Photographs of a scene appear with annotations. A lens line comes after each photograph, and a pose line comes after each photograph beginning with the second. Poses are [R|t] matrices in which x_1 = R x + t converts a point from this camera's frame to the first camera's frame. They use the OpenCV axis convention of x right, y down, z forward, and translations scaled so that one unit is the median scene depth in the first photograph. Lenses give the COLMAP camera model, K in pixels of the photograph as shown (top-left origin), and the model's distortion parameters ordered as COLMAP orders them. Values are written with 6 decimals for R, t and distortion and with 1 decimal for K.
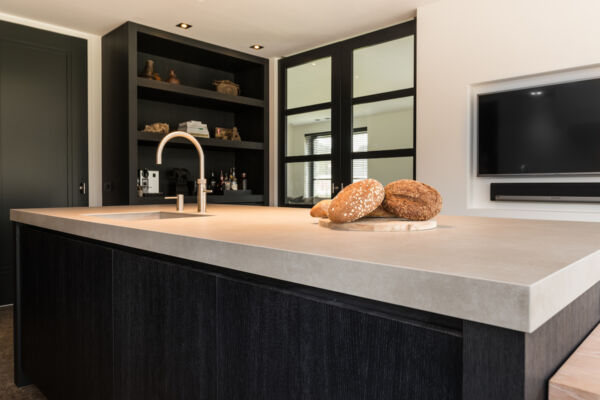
lens RADIAL K [[433.9, 0, 291.9], [0, 433.9, 191.8], [0, 0, 1]] dist [-0.010854, -0.008726]
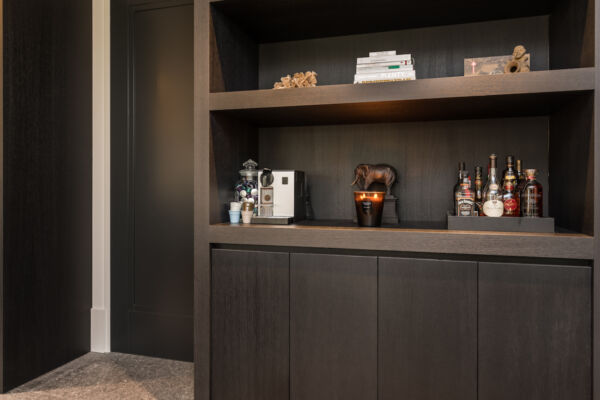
lens RADIAL K [[415.0, 0, 321.2], [0, 415.0, 181.0], [0, 0, 1]] dist [0.007787, 0.005730]
pose [[0.503627, -0.006343, -0.863898, 0.096846], [-0.007535, 0.999903, -0.011734, -0.028575], [0.863889, 0.012419, 0.503530, 0.704492]]
